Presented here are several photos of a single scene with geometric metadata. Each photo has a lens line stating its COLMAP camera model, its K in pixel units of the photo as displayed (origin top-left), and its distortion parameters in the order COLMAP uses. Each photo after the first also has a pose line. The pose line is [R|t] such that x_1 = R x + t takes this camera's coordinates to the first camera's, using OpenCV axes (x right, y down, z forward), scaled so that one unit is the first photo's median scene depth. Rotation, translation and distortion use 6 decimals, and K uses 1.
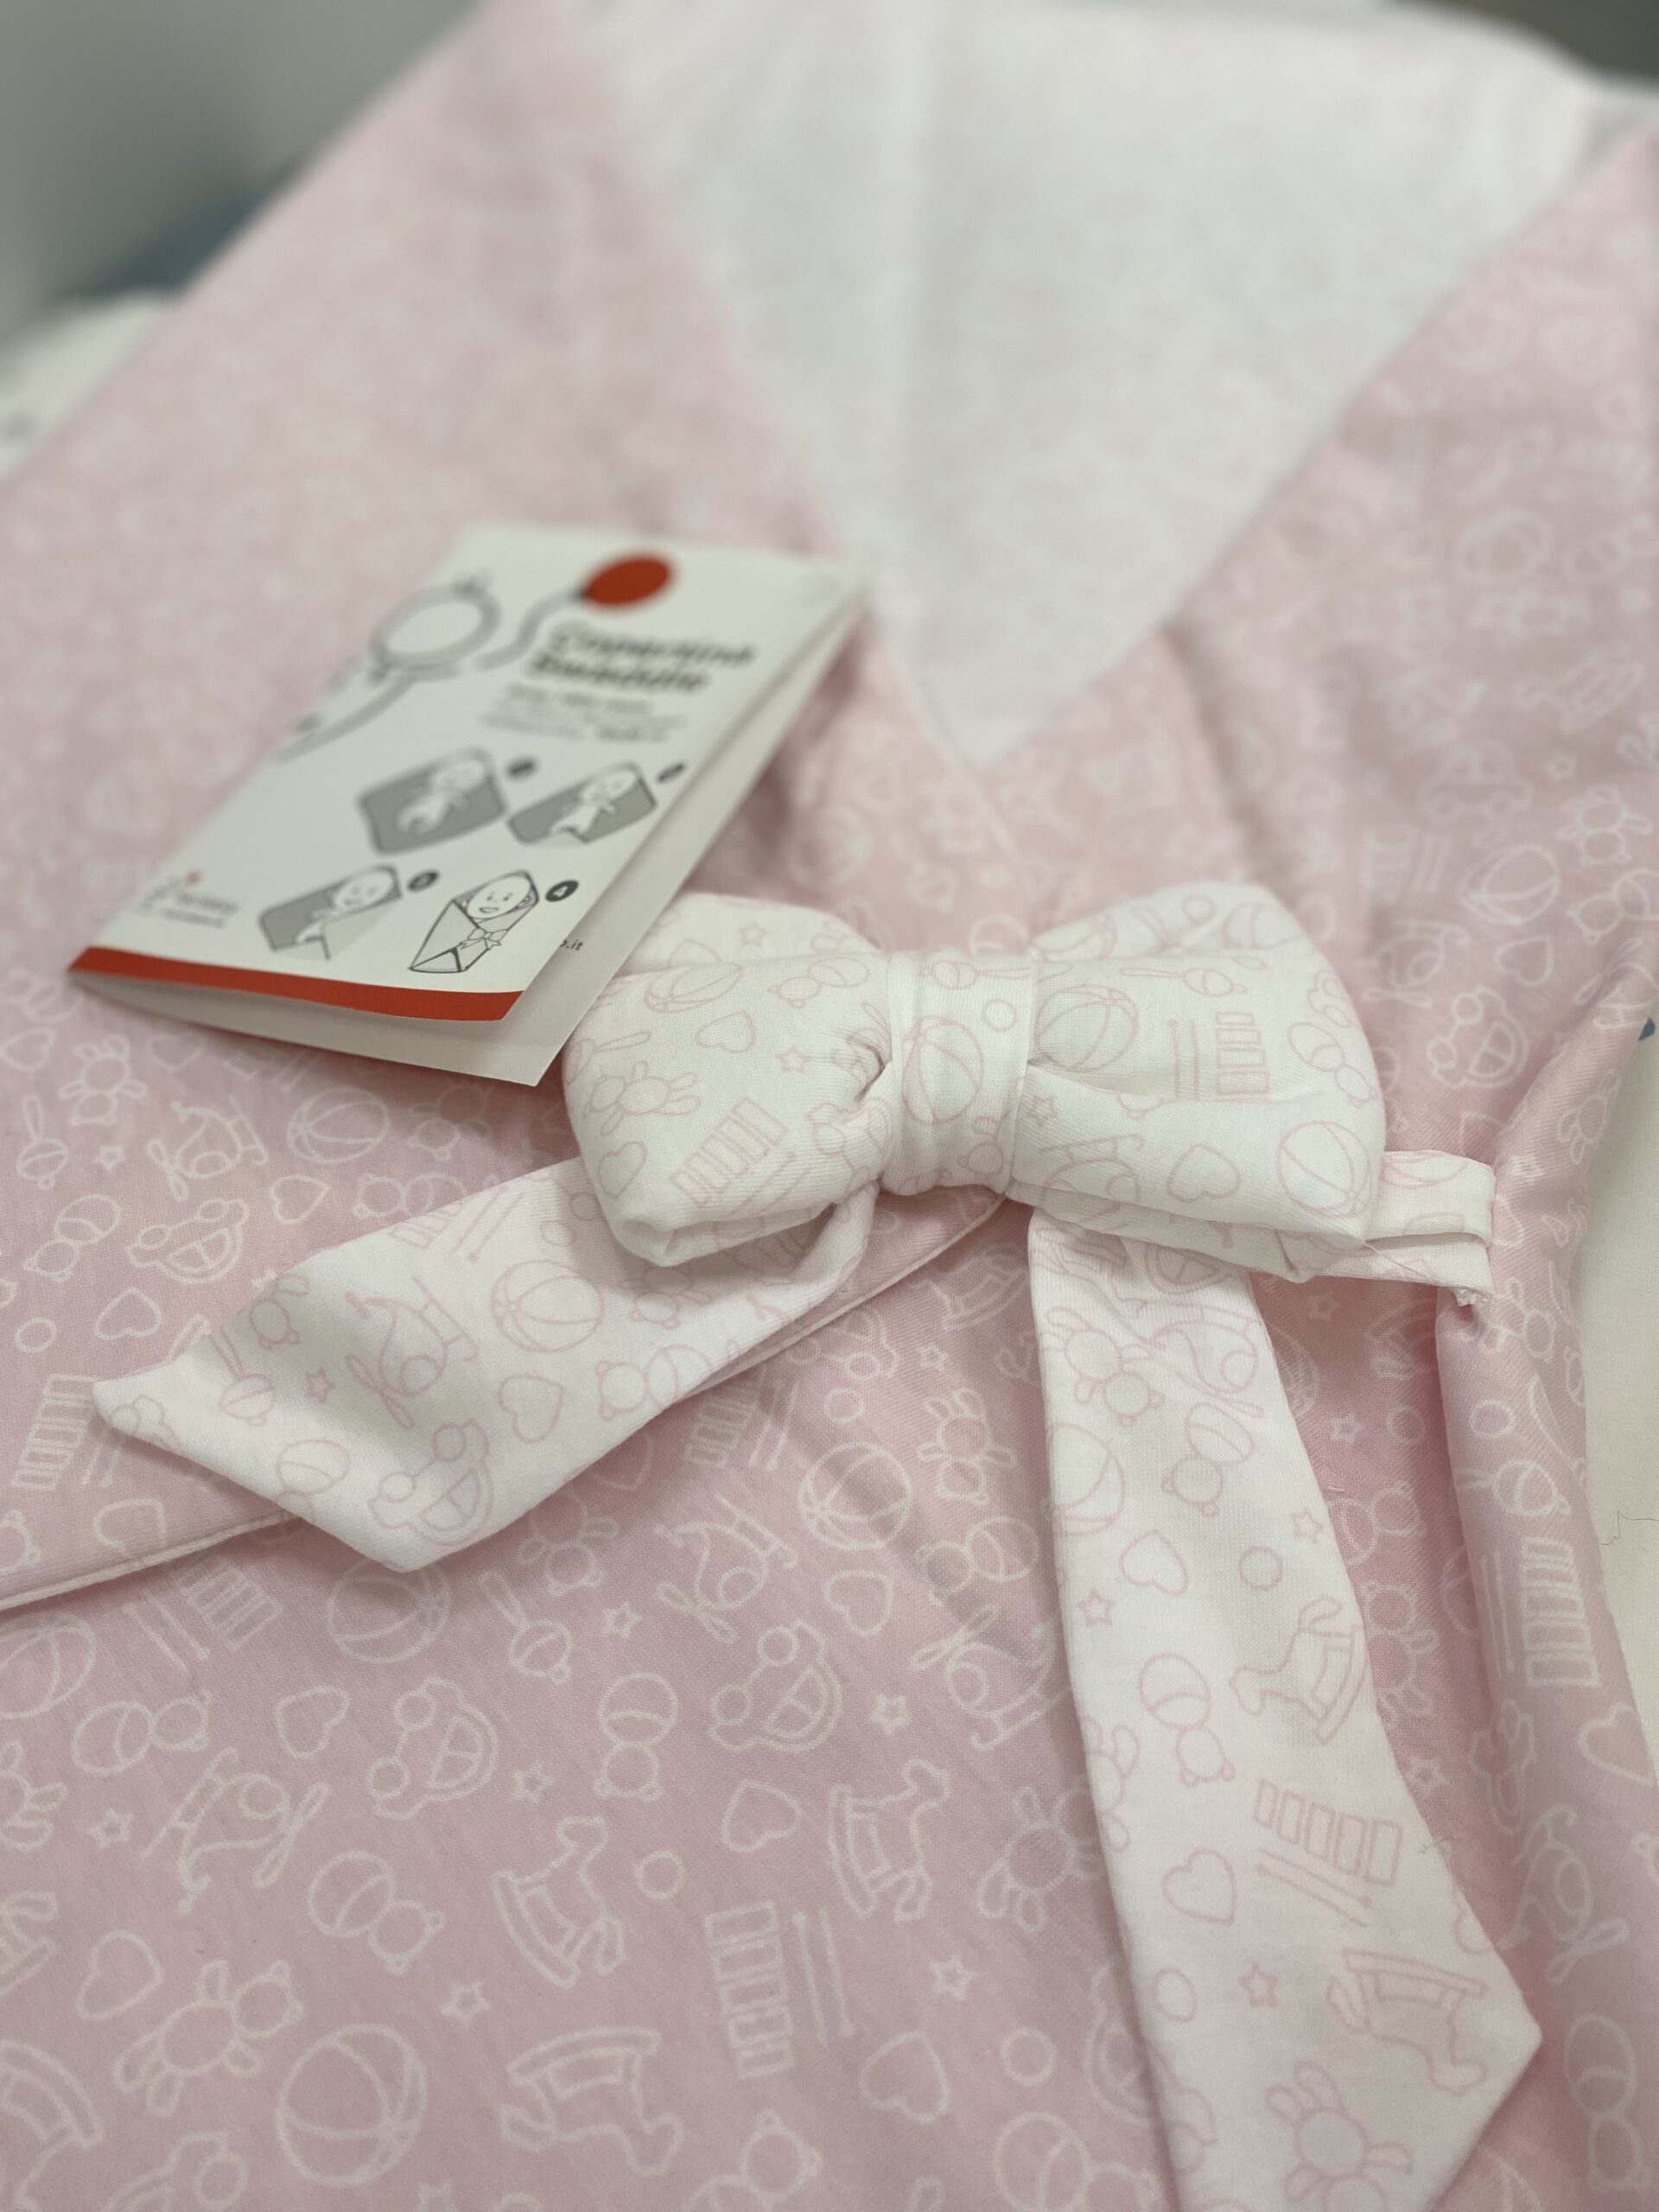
lens RADIAL K [[1694.2, 0, 829.5], [0, 1694.2, 1106.0], [0, 0, 1]] dist [0.023376, -0.051245]
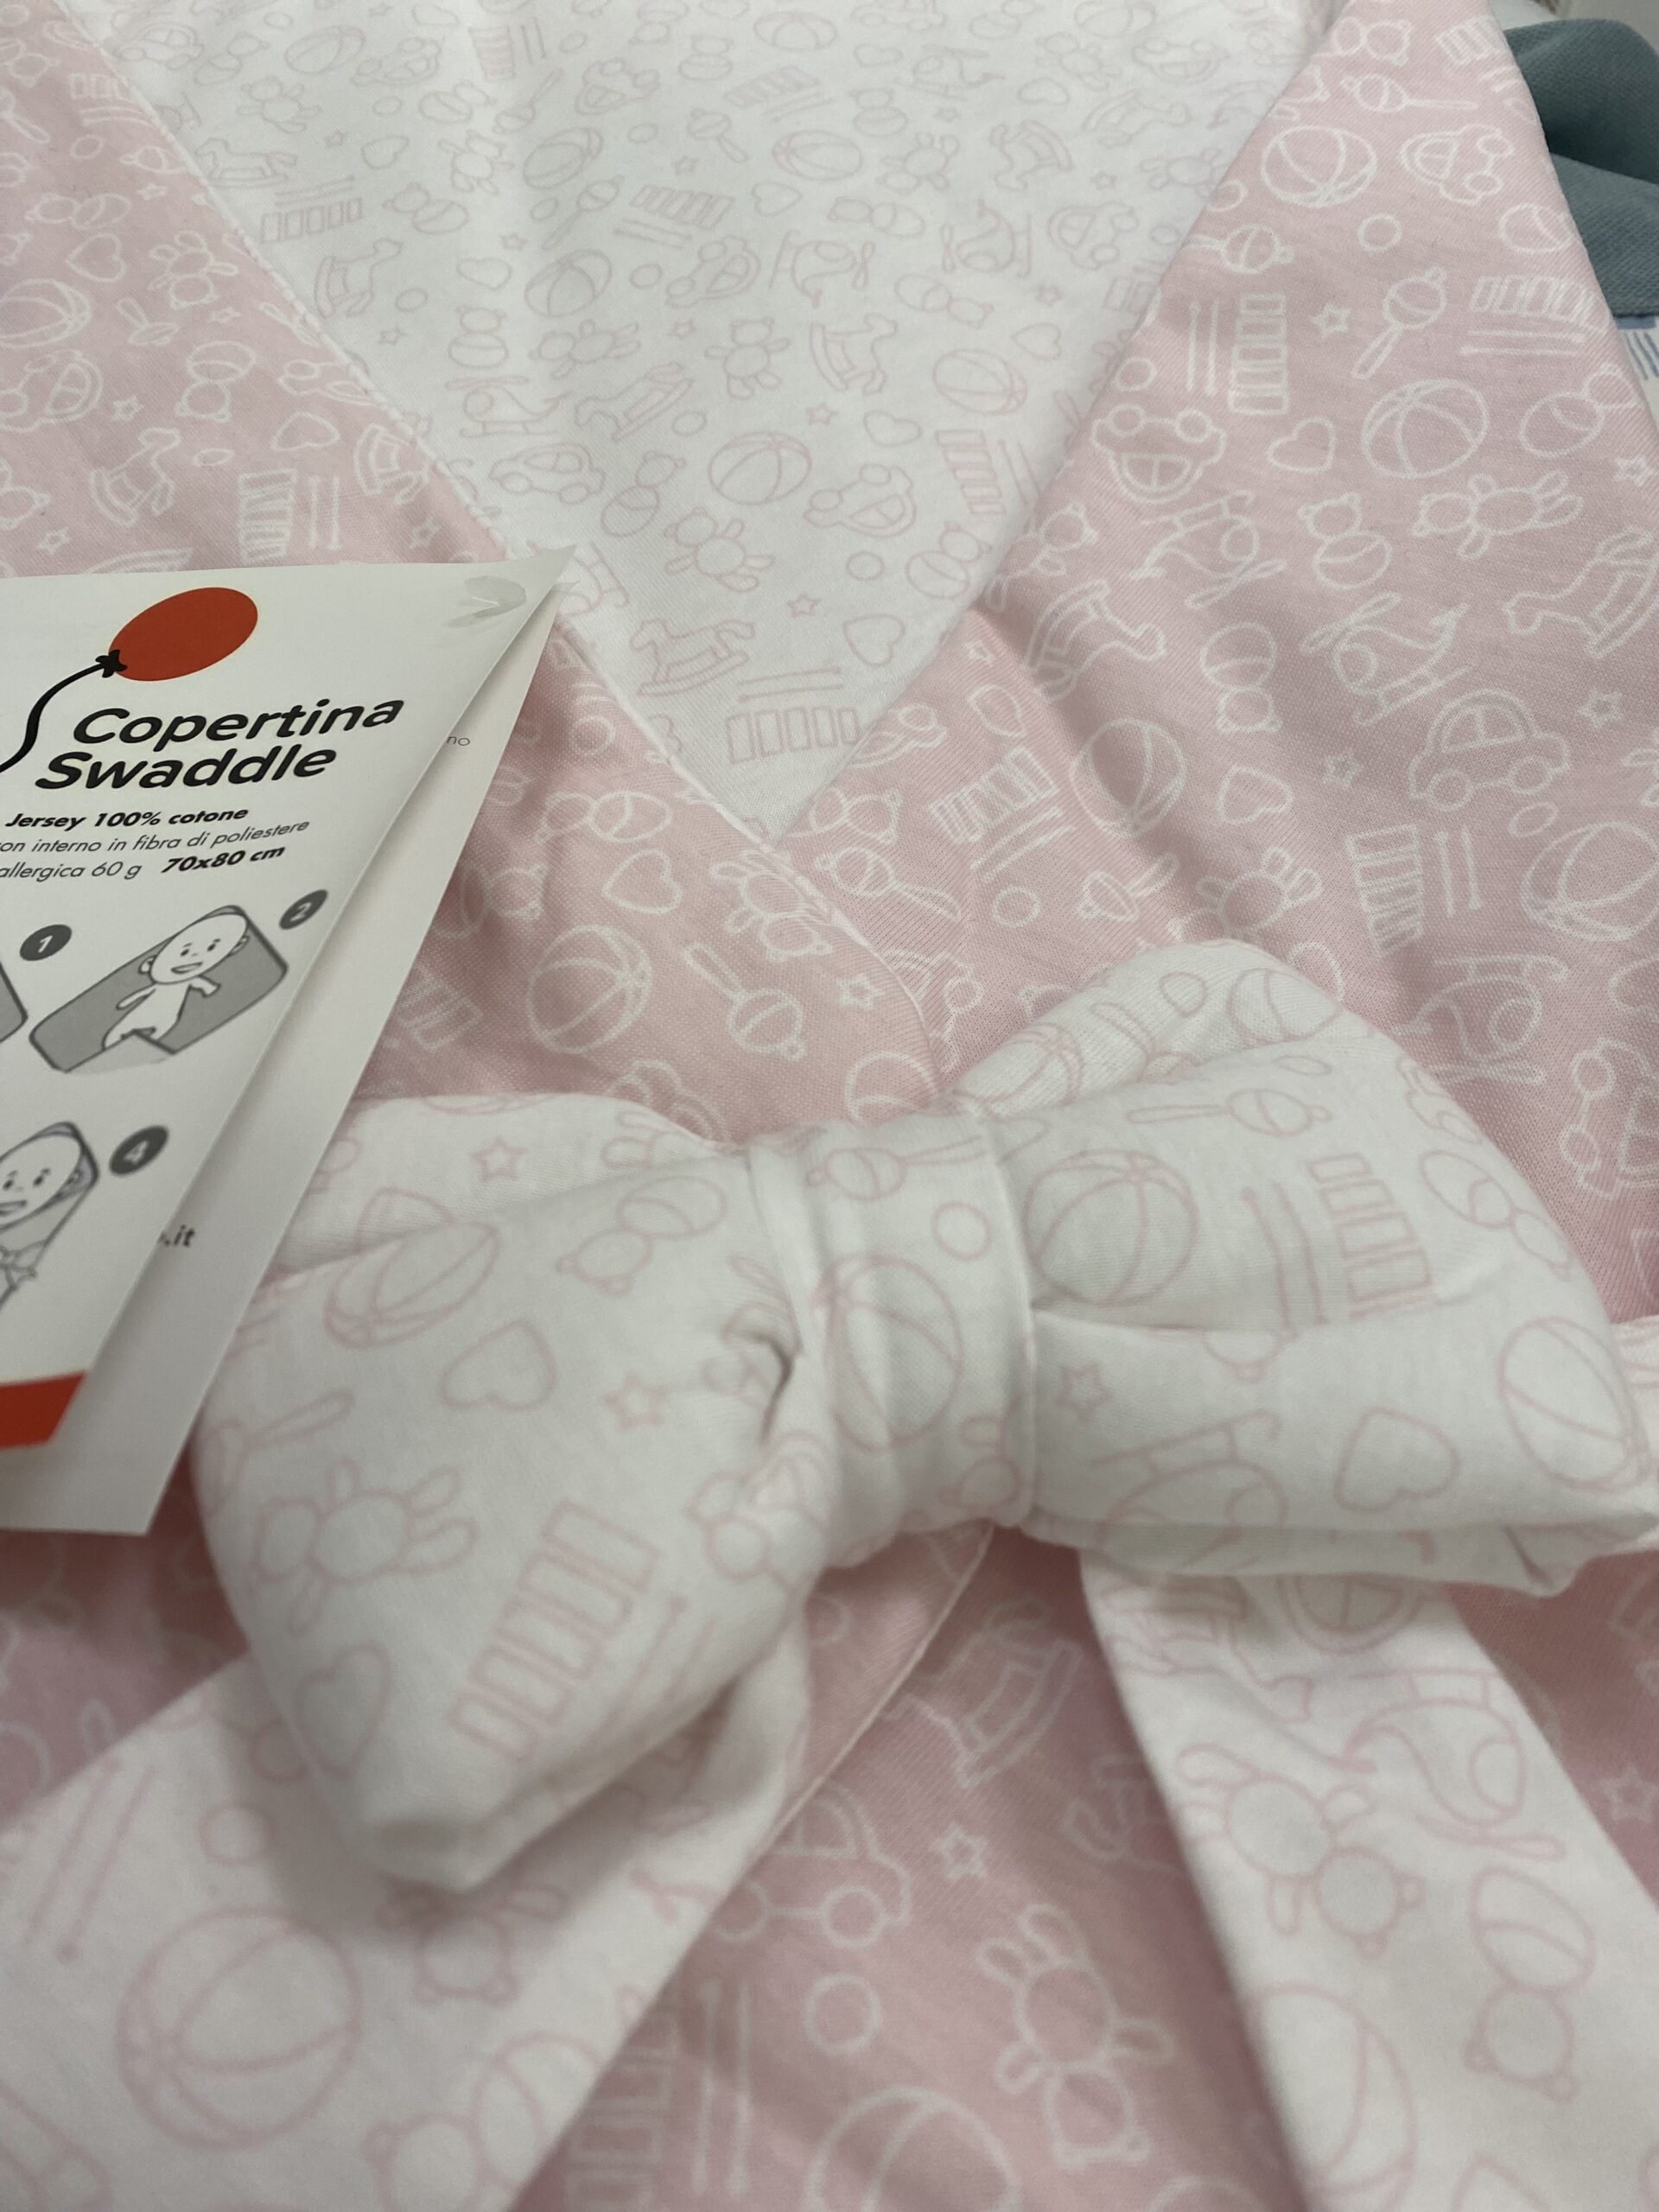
lens RADIAL K [[1694.2, 0, 829.5], [0, 1694.2, 1106.0], [0, 0, 1]] dist [0.023376, -0.051245]
pose [[0.966031, -0.174933, 0.190216, -0.044659], [0.183665, 0.982557, -0.029150, -0.085615], [-0.181799, 0.063096, 0.981309, 0.426000]]
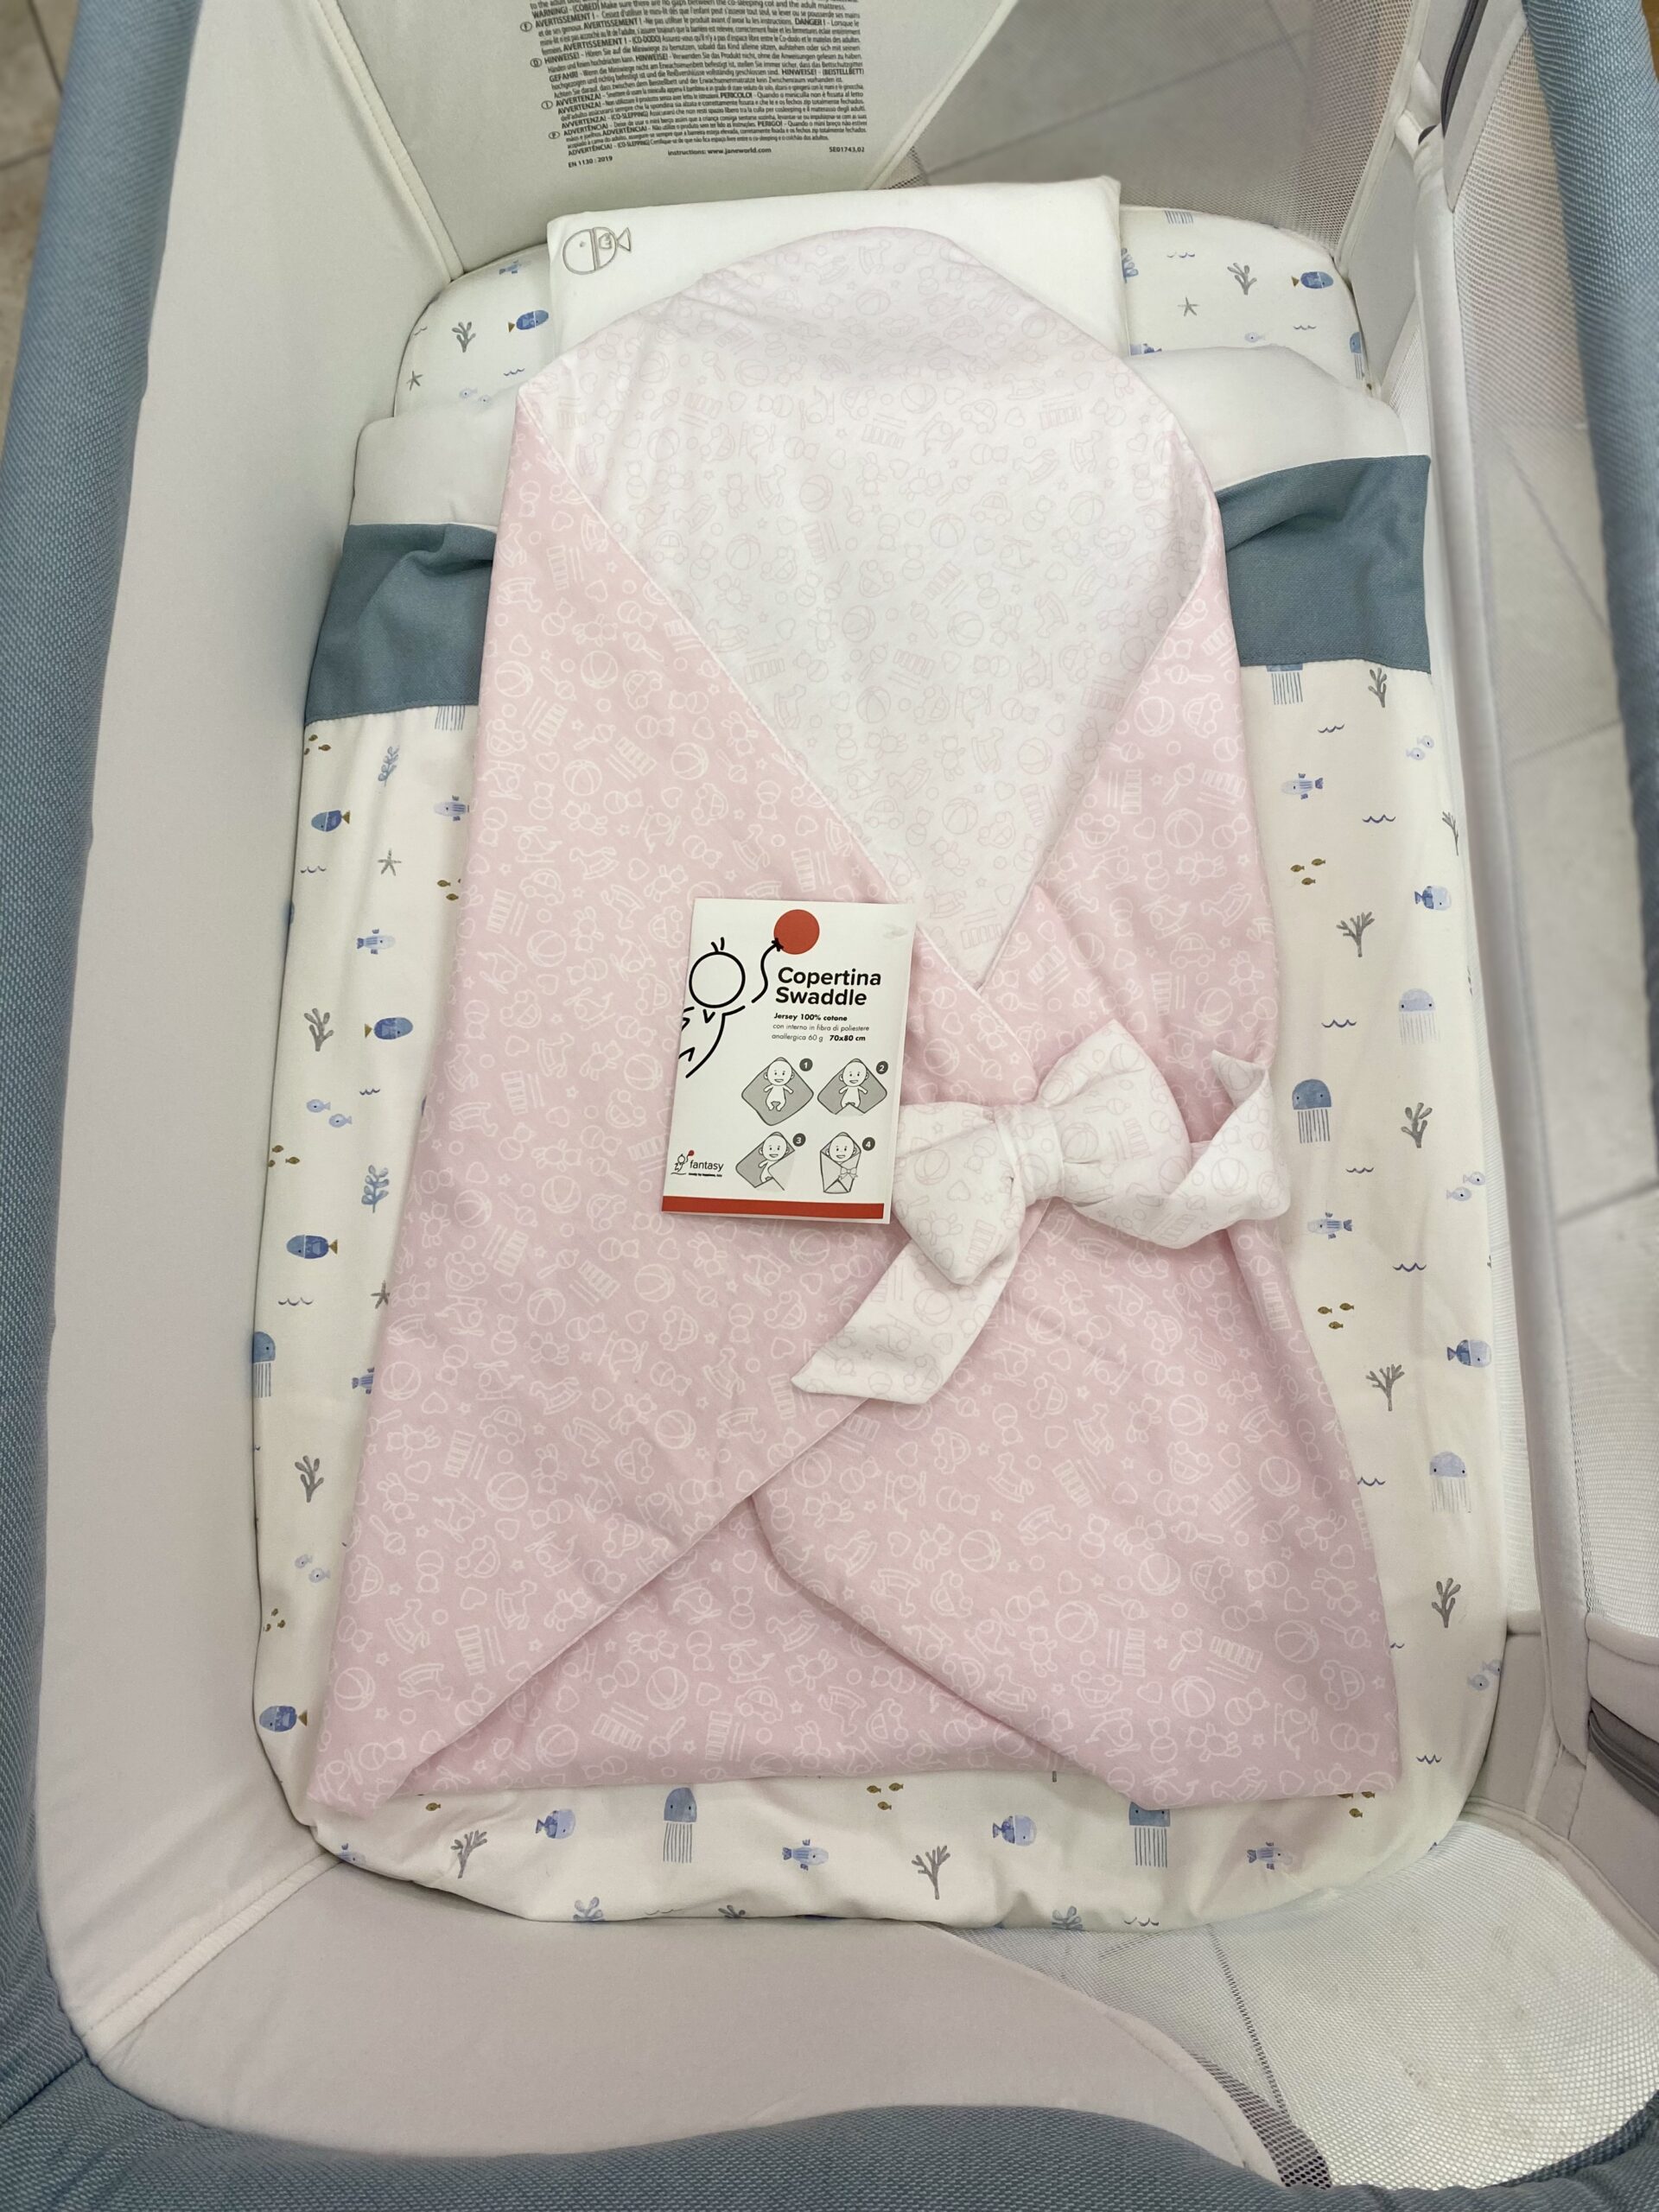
lens RADIAL K [[1539.5, 0, 829.5], [0, 1539.5, 1106.0], [0, 0, 1]] dist [0.103154, -0.000339]
pose [[0.947614, -0.314437, 0.056186, -0.335687], [0.266303, 0.874854, 0.404615, -1.163504], [-0.176380, -0.368456, 0.912760, -1.120997]]
